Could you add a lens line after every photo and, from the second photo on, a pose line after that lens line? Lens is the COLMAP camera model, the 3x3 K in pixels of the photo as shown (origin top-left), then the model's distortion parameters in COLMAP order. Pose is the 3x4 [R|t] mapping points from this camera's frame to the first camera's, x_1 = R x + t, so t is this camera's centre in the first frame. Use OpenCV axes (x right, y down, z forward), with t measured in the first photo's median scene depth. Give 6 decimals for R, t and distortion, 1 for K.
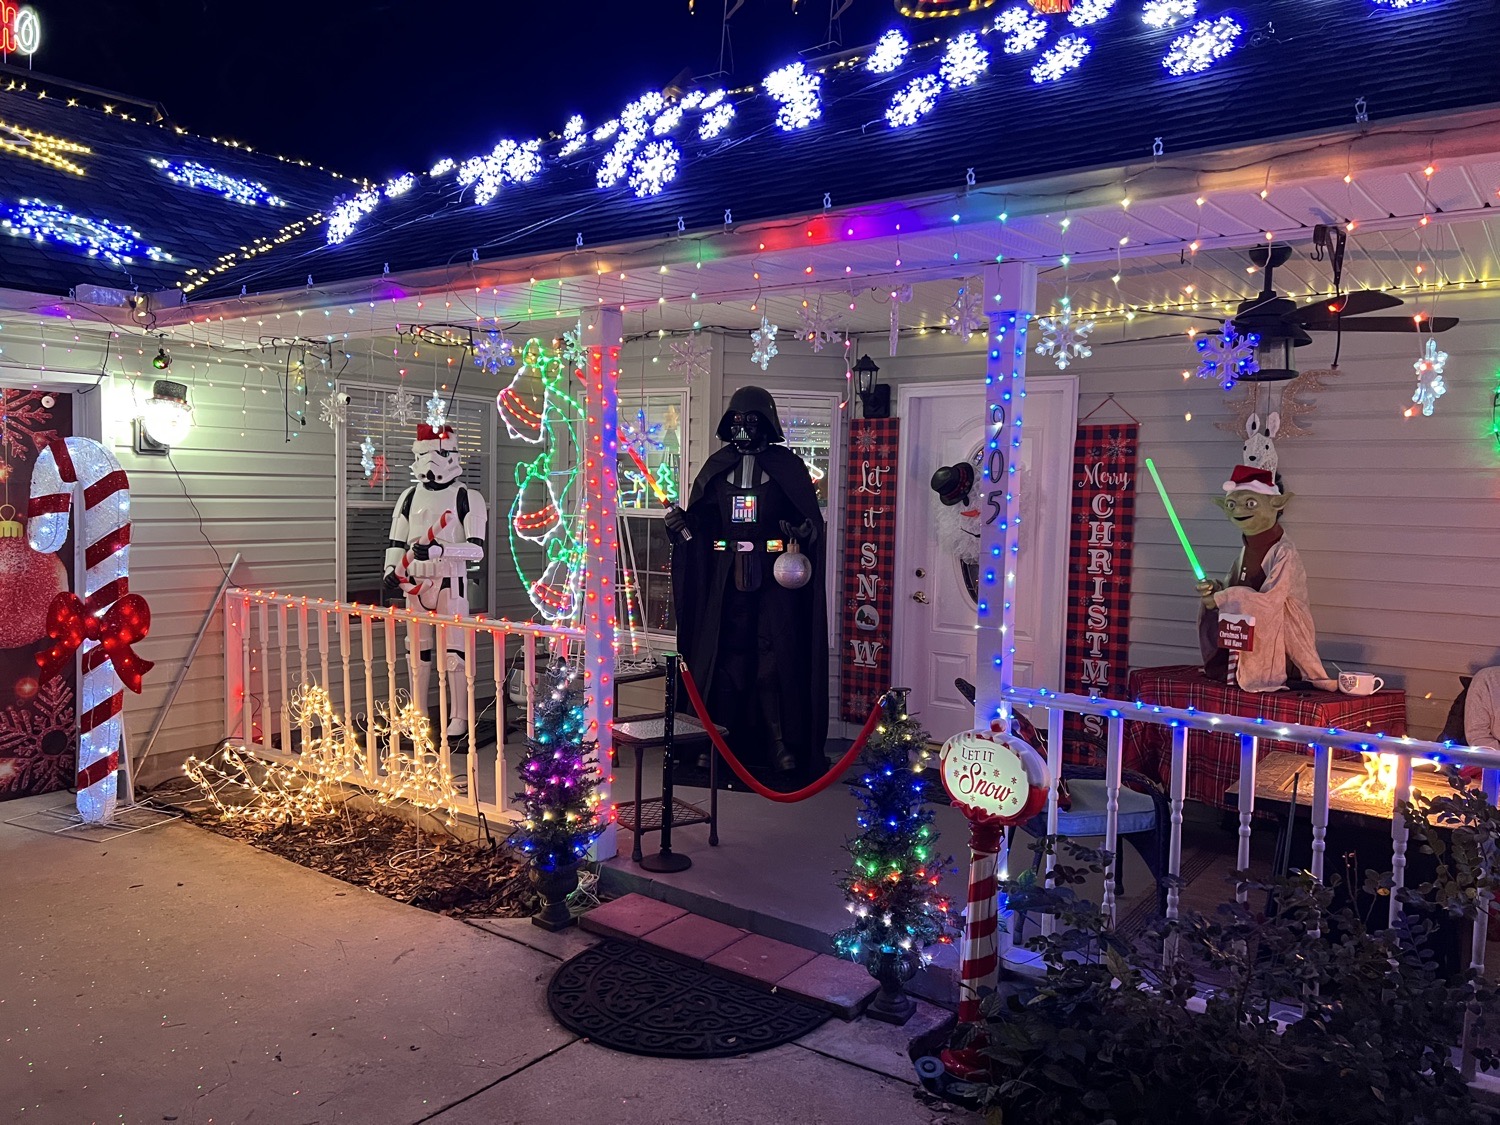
lens RADIAL K [[1121.7, 0, 750.0], [0, 1121.7, 562.5], [0, 0, 1]] dist [0.179445, -0.001903]
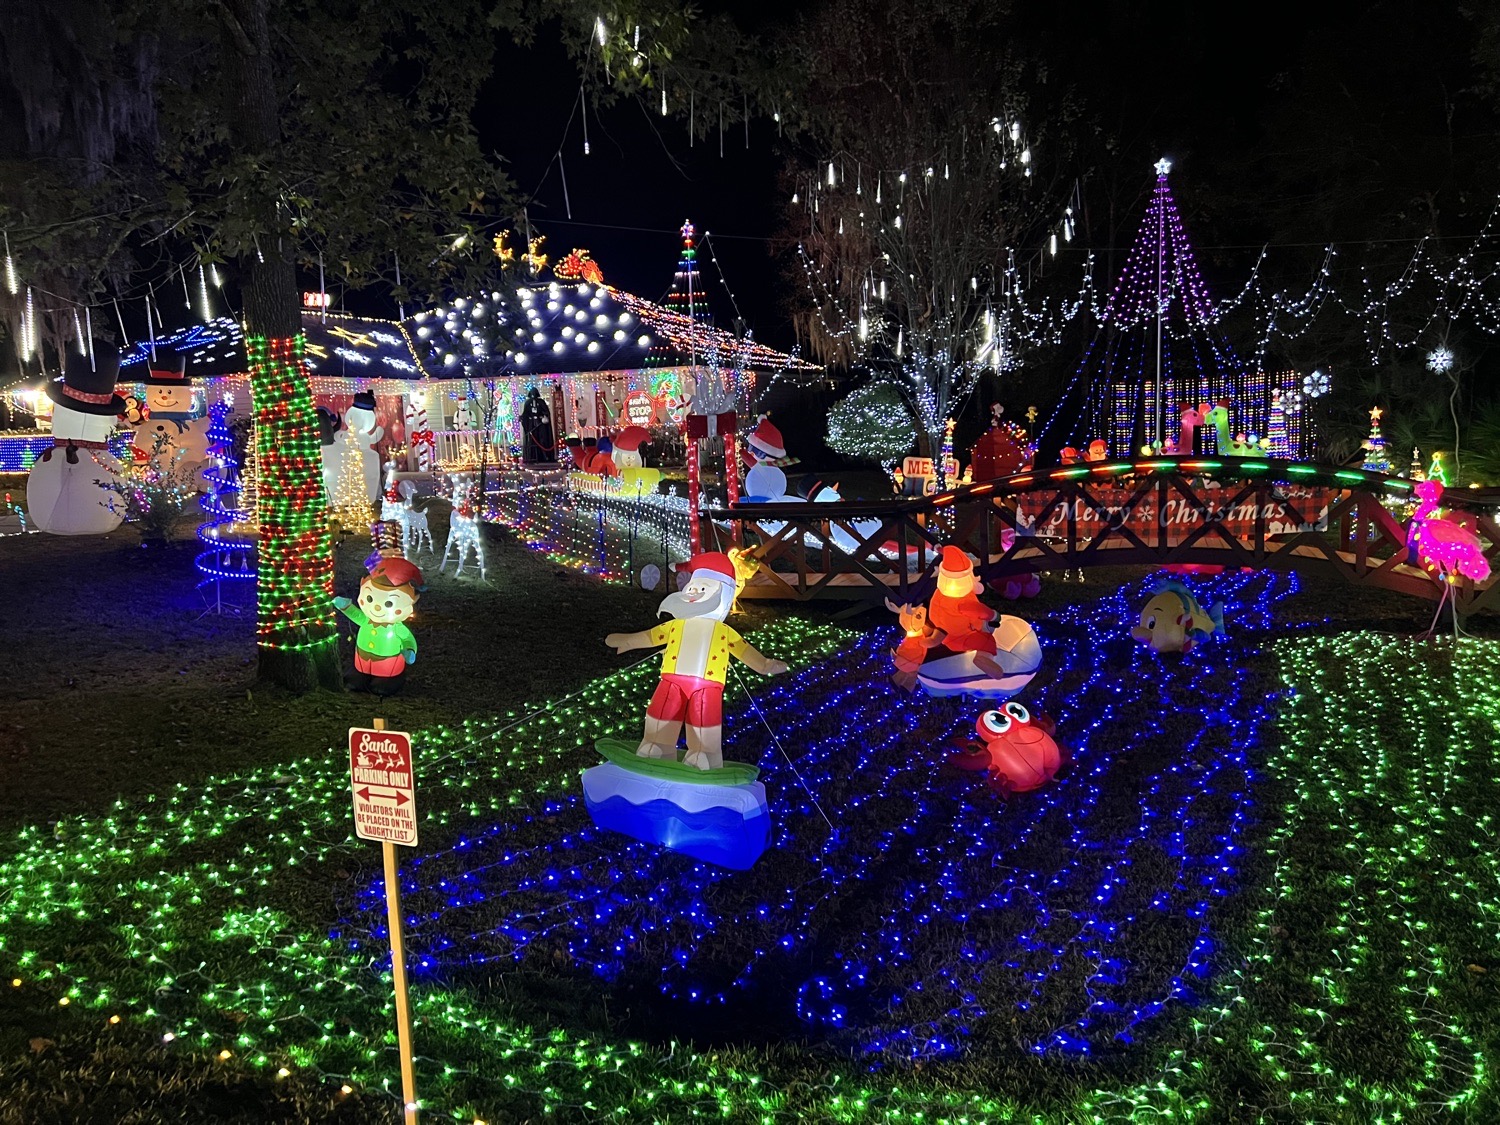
lens RADIAL K [[1121.7, 0, 750.0], [0, 1121.7, 562.5], [0, 0, 1]] dist [0.179445, -0.001903]
pose [[0.968558, -0.089520, 0.232126, -0.324688], [0.072439, 0.994069, 0.081112, 0.304676], [-0.238010, -0.061747, 0.969298, -4.471404]]
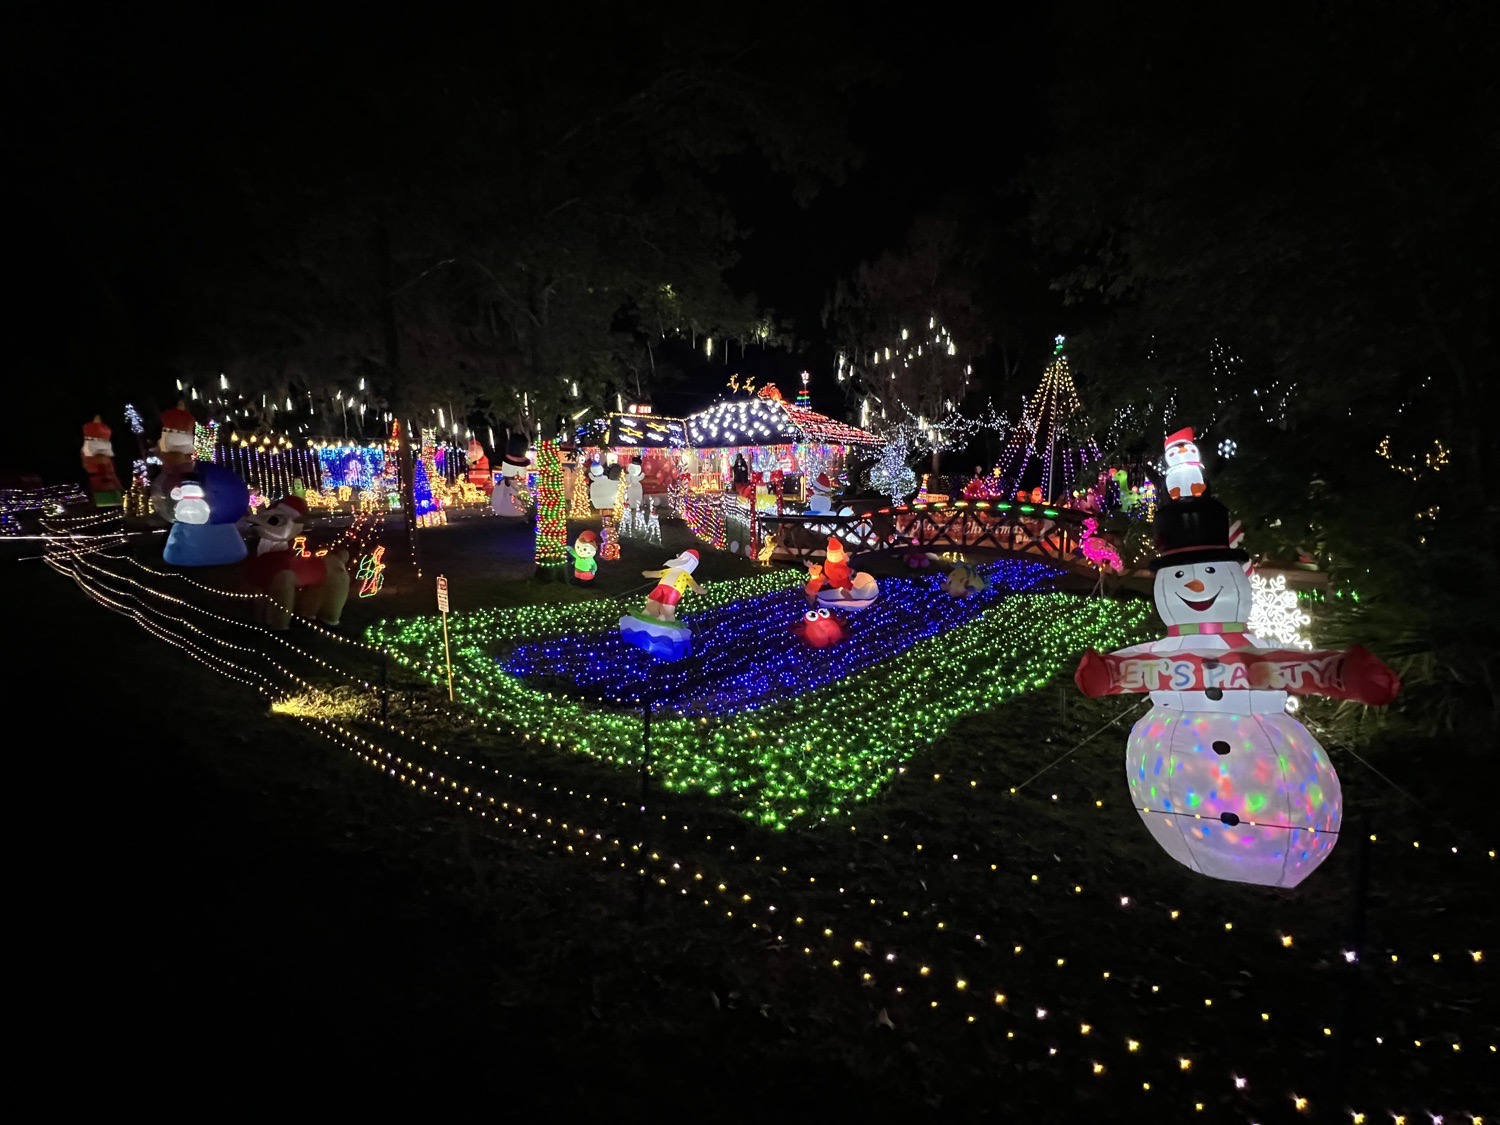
lens RADIAL K [[598.2, 0, 750.0], [0, 598.2, 562.5], [0, 0, 1]] dist [0.096131, 0.000003]
pose [[0.999194, -0.036488, 0.016709, -0.035942], [0.034630, 0.994336, 0.100478, 0.311114], [-0.020280, -0.099819, 0.994799, -4.741569]]
